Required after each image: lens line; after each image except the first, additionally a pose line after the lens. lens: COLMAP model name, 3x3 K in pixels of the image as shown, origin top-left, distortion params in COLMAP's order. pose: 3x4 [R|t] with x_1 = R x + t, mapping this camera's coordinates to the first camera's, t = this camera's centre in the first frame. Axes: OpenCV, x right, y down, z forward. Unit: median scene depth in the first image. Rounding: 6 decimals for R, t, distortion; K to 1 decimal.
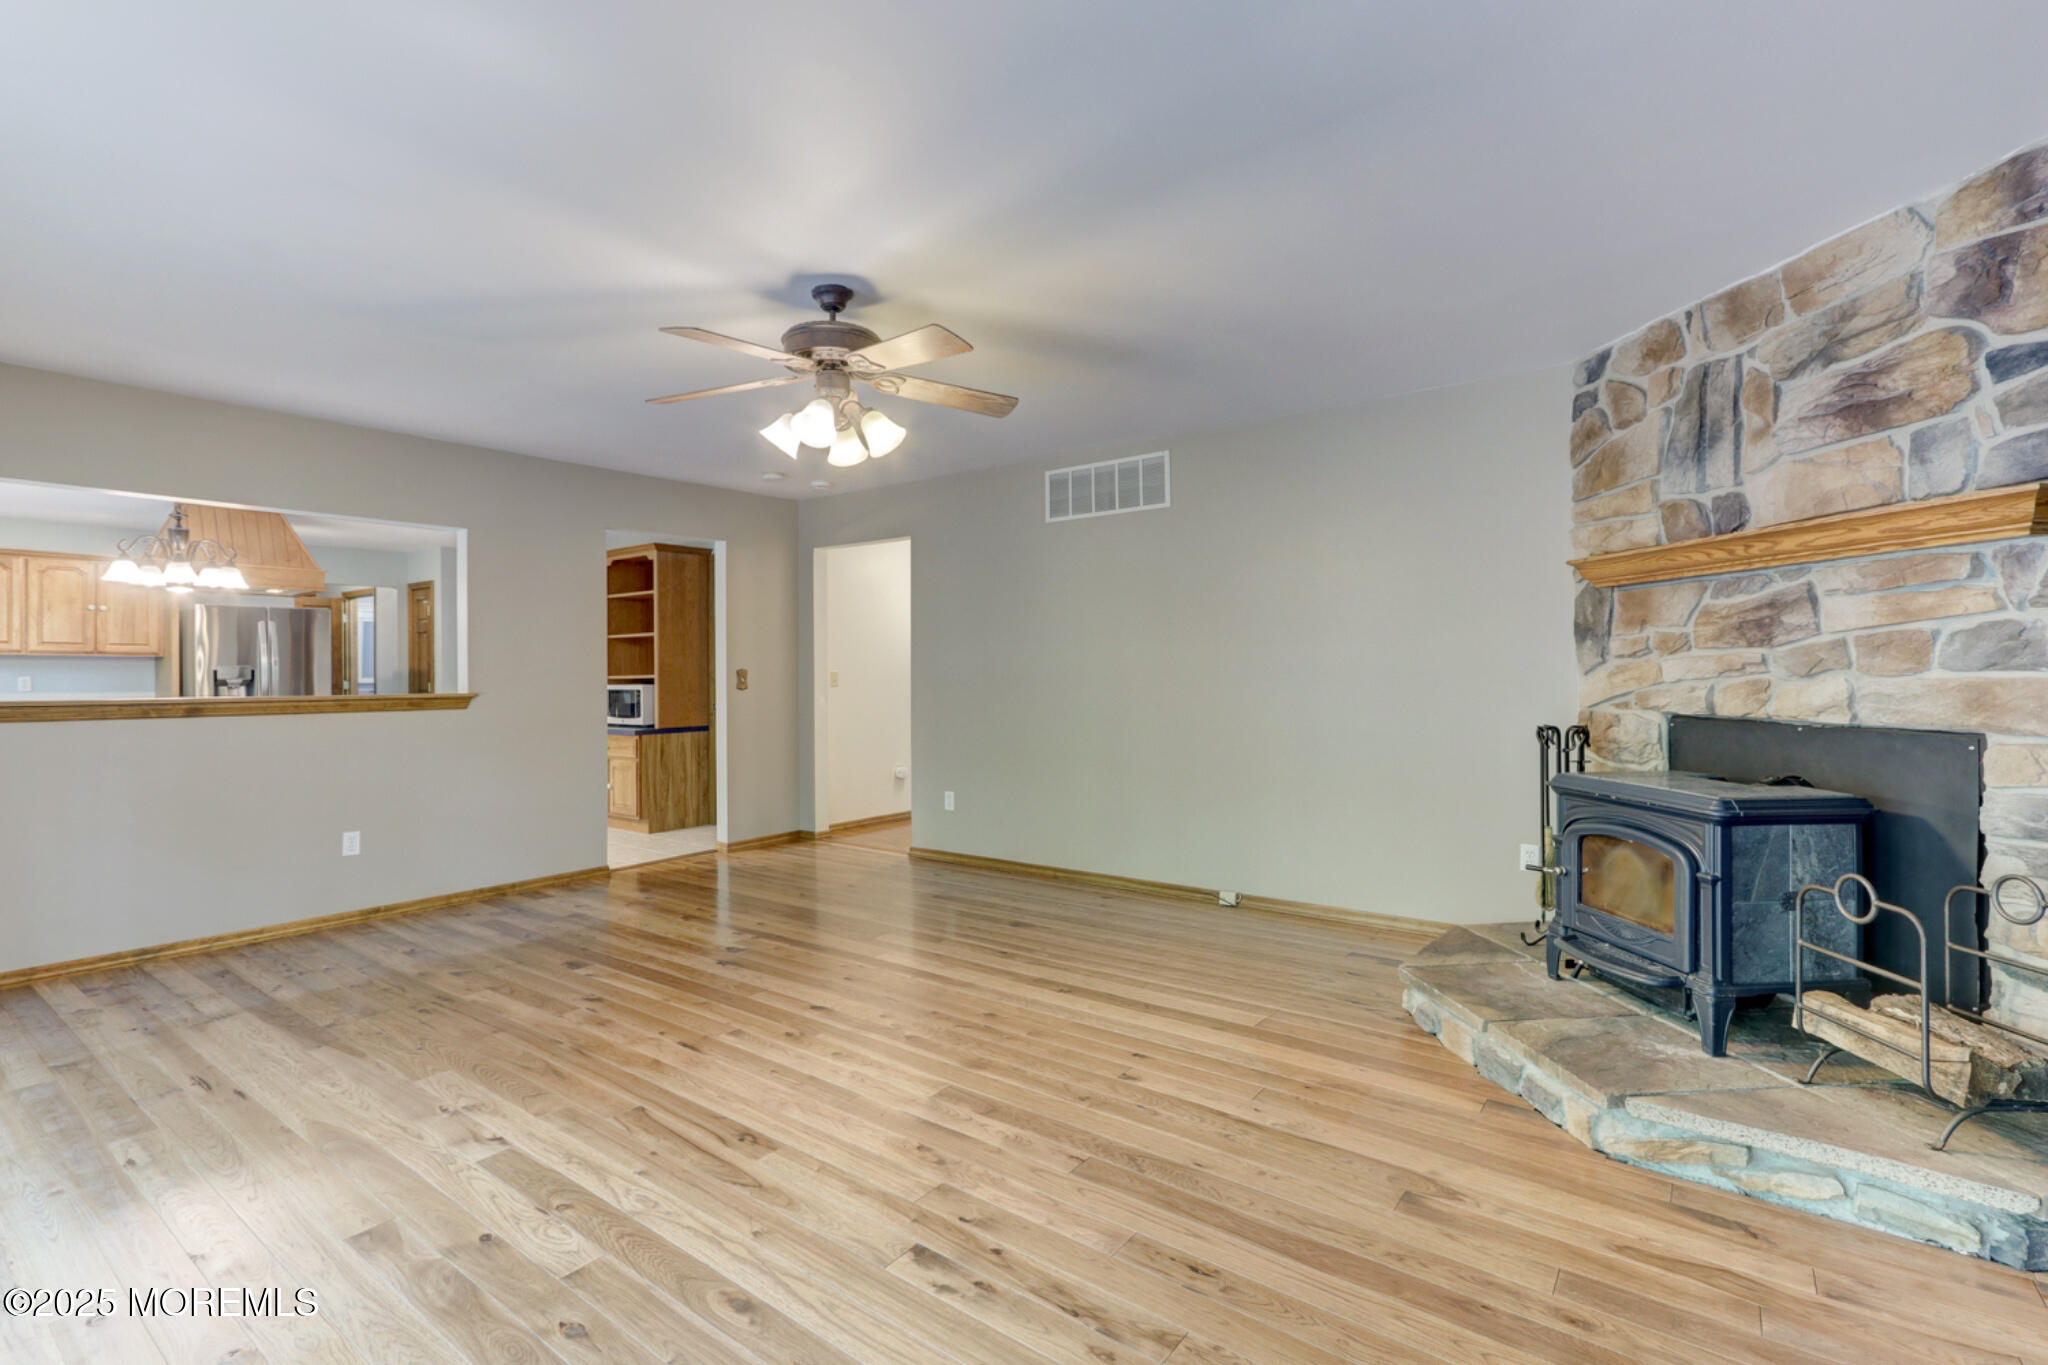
lens RADIAL K [[934.6, 0, 1027.5], [0, 934.6, 674.1], [0, 0, 1]] dist [-0.004974, 0.004557]
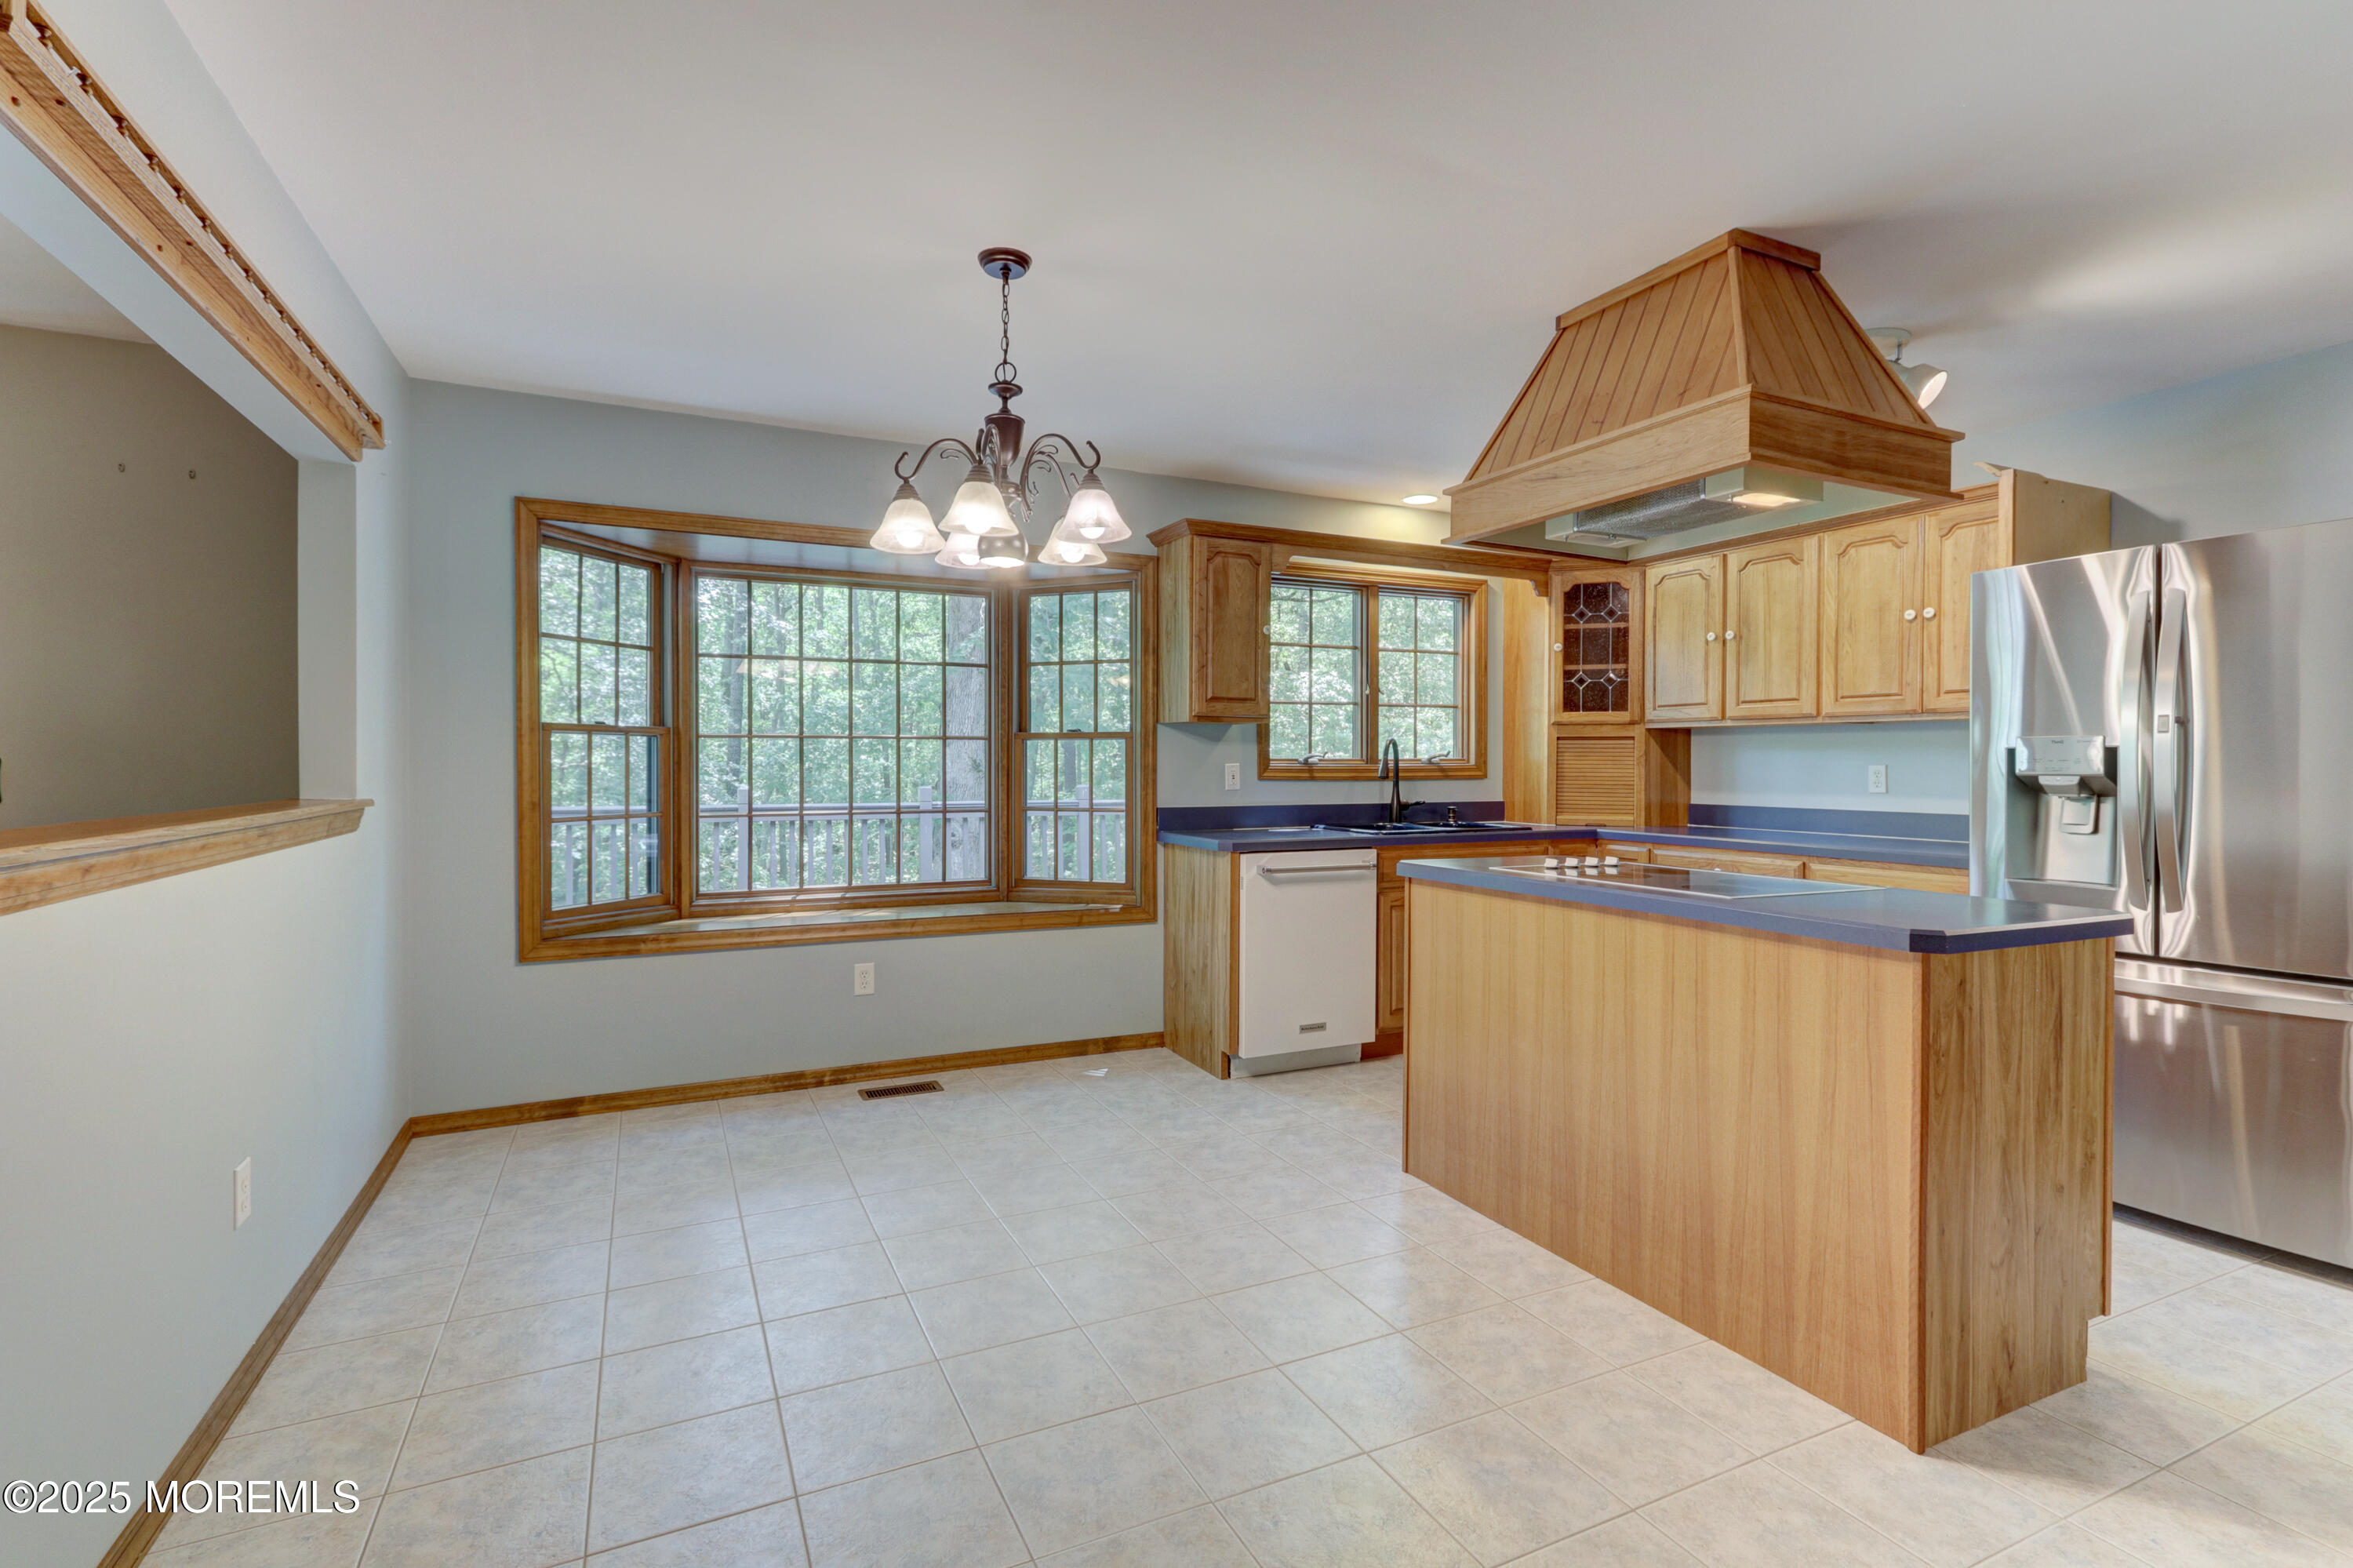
lens RADIAL K [[1083.5, 0, 1192.6], [0, 1083.5, 782.3], [0, 0, 1]] dist [-0.008129, -0.000114]
pose [[-0.442073, 0.018636, -0.896786, -0.754554], [0.002766, 0.999808, 0.019413, -0.000529], [0.896975, 0.006101, -0.442039, 1.887593]]
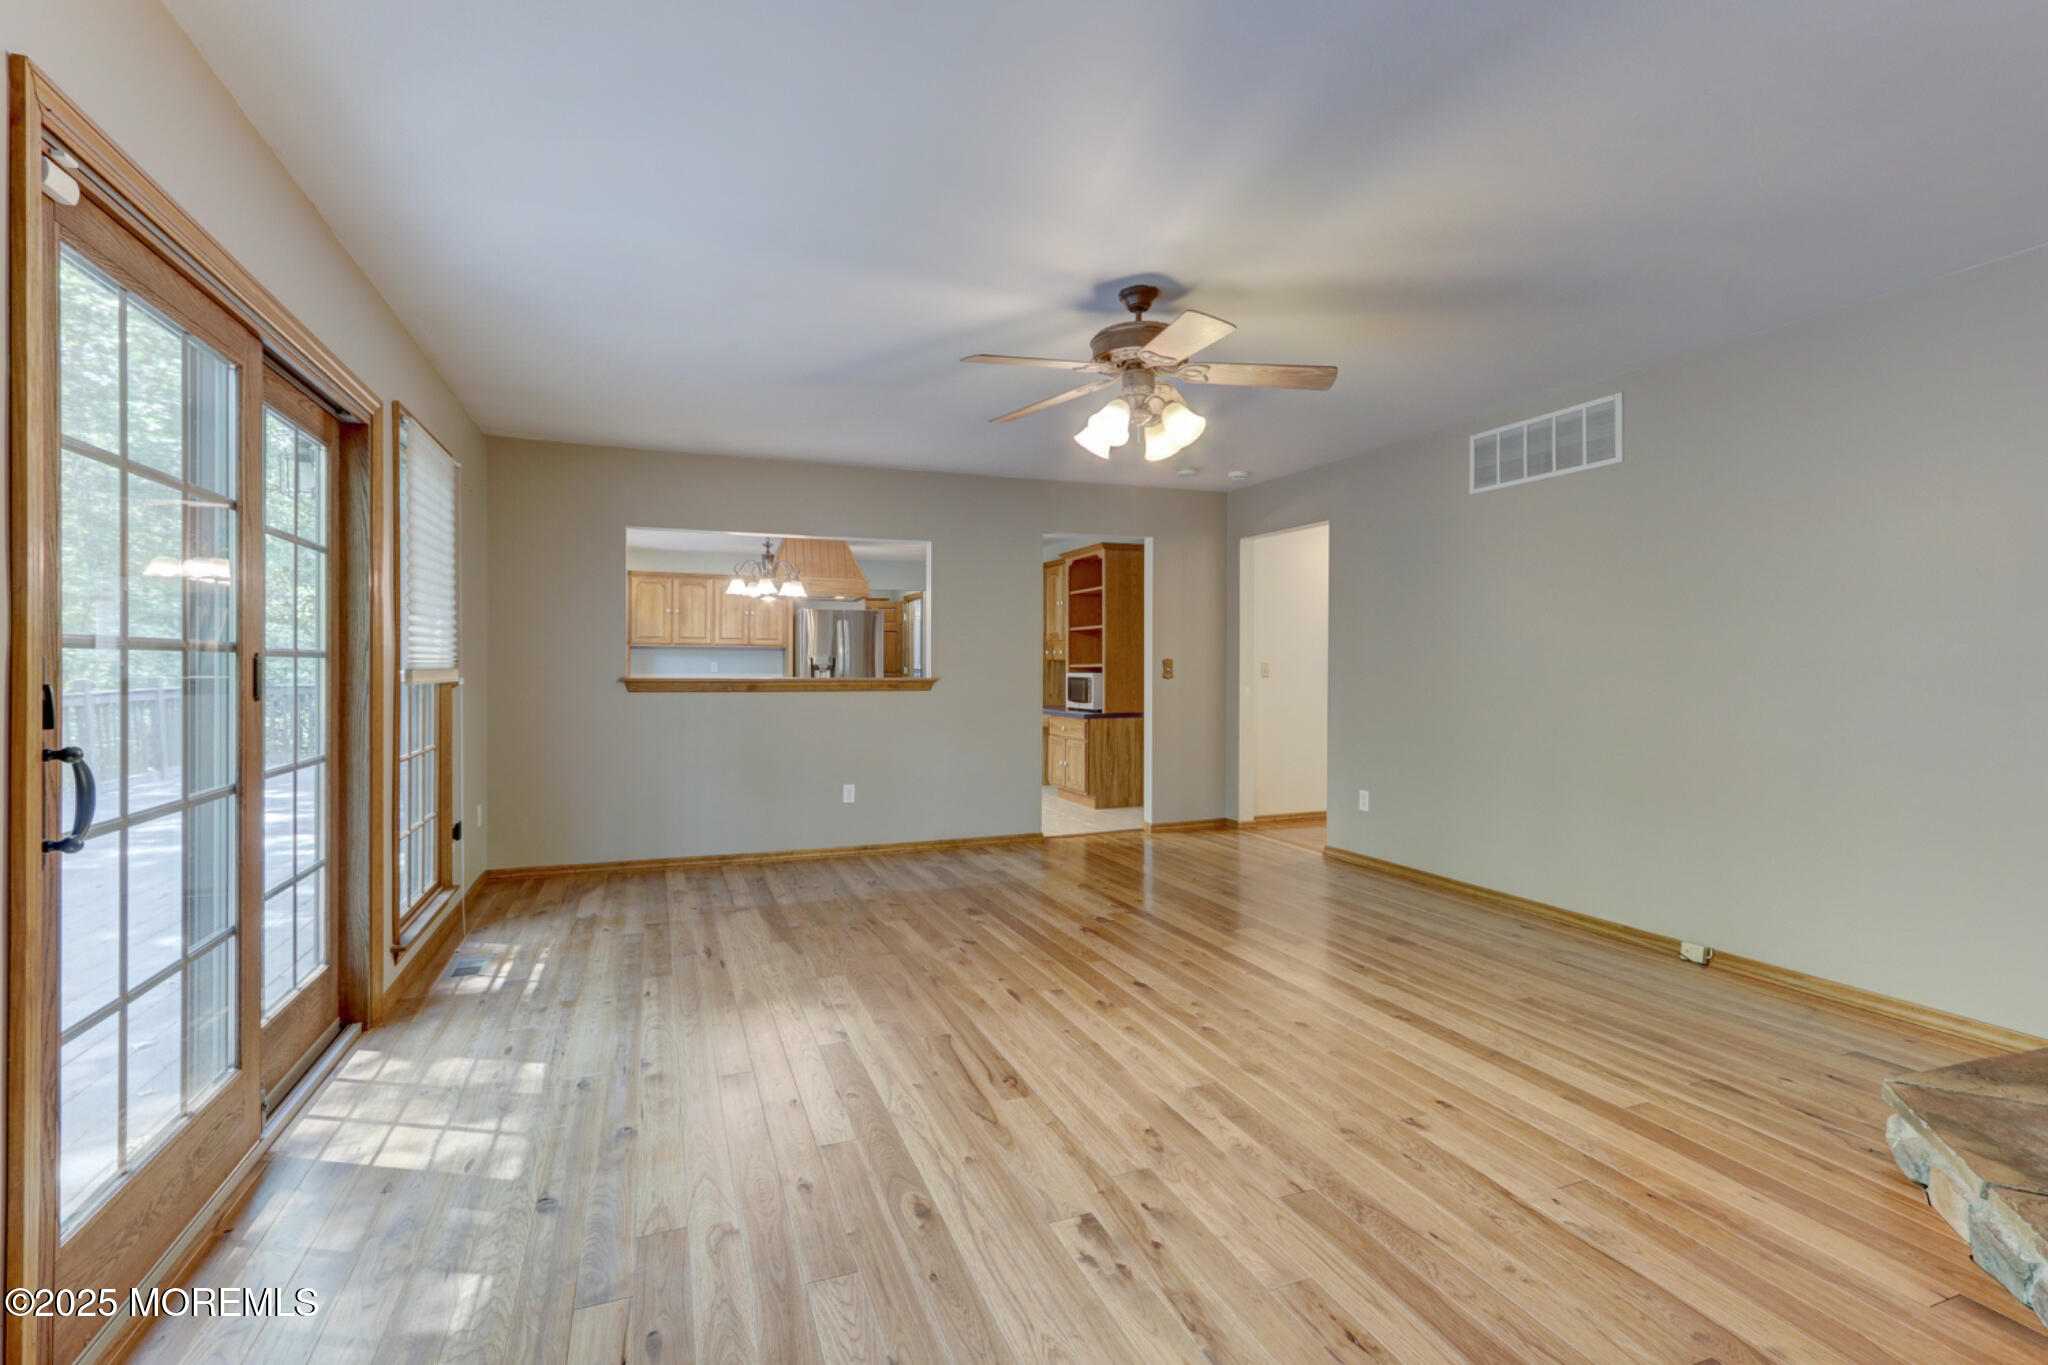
lens RADIAL K [[934.6, 0, 1020.3], [0, 934.6, 674.0], [0, 0, 1]] dist [-0.004974, 0.004557]
pose [[0.850398, 0.013411, -0.525970, 0.183053], [-0.008304, 0.999893, 0.012068, 0.000074], [0.526075, -0.005895, 0.850418, 0.041988]]
